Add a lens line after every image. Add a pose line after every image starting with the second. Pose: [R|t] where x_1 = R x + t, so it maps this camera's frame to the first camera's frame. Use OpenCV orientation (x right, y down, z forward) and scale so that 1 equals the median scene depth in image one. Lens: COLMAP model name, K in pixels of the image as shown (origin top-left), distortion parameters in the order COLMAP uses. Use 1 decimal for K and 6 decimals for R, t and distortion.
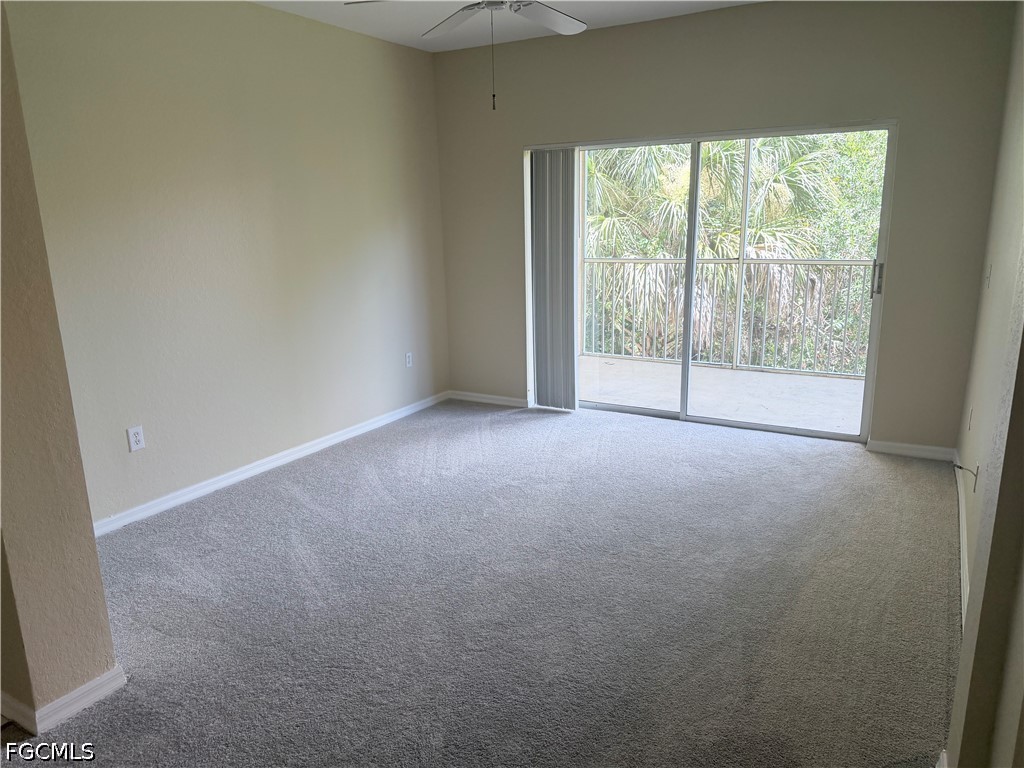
lens RADIAL K [[724.3, 0, 511.6], [0, 724.3, 392.8], [0, 0, 1]] dist [0.008242, -0.005140]
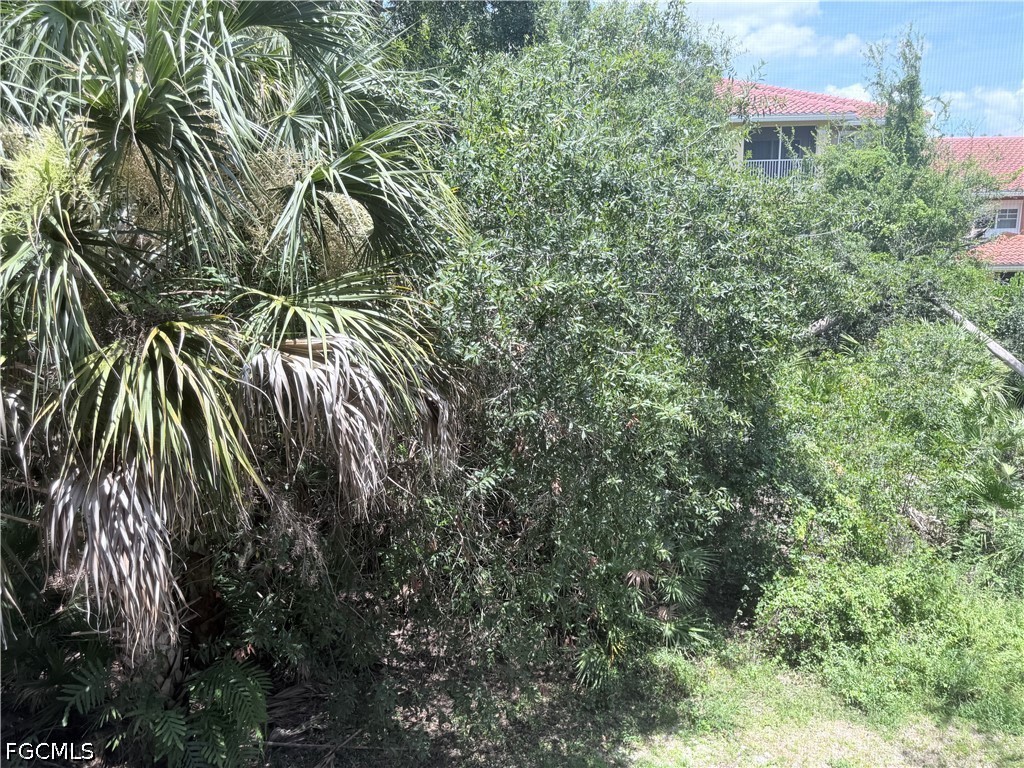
lens RADIAL K [[724.3, 0, 521.7], [0, 724.3, 384.5], [0, 0, 1]] dist [0.008242, -0.005140]
pose [[0.869197, -0.086712, 0.486804, 0.255714], [0.110590, 0.993655, -0.020466, -0.159670], [-0.481941, 0.071625, 0.873271, 0.602413]]
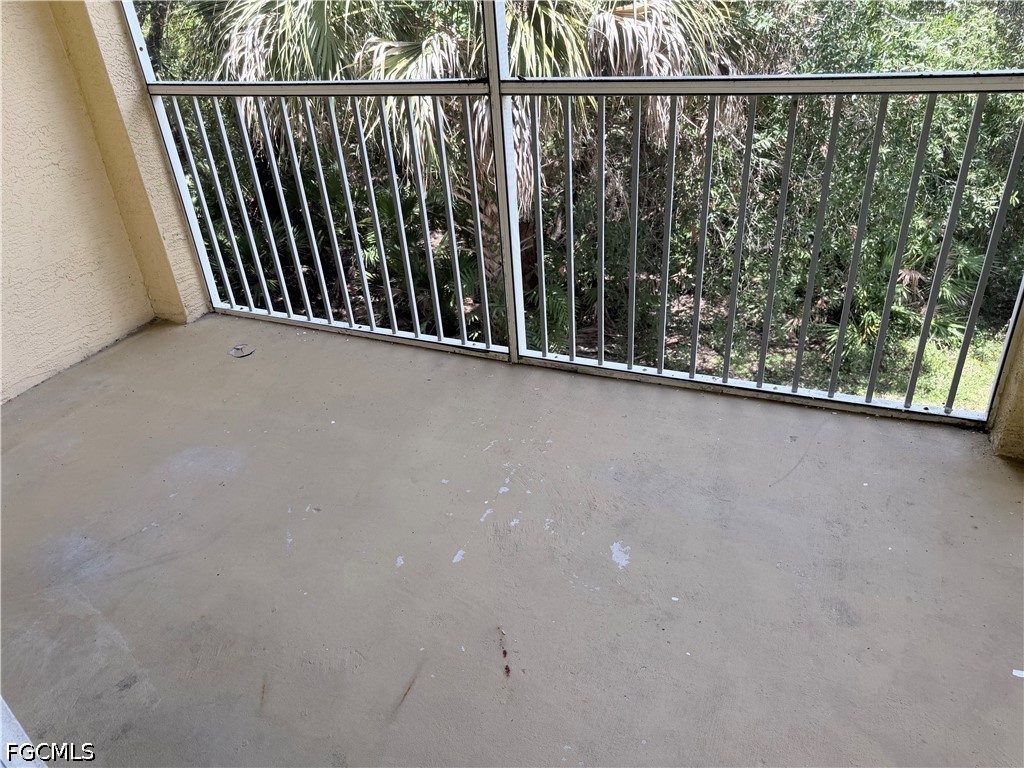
lens RADIAL K [[724.3, 0, 511.1], [0, 724.3, 387.1], [0, 0, 1]] dist [0.008242, -0.005140]
pose [[0.992713, -0.098156, 0.069909, 0.195959], [0.073926, 0.954179, 0.289960, -0.099259], [-0.095167, -0.282679, 0.954482, 0.425669]]
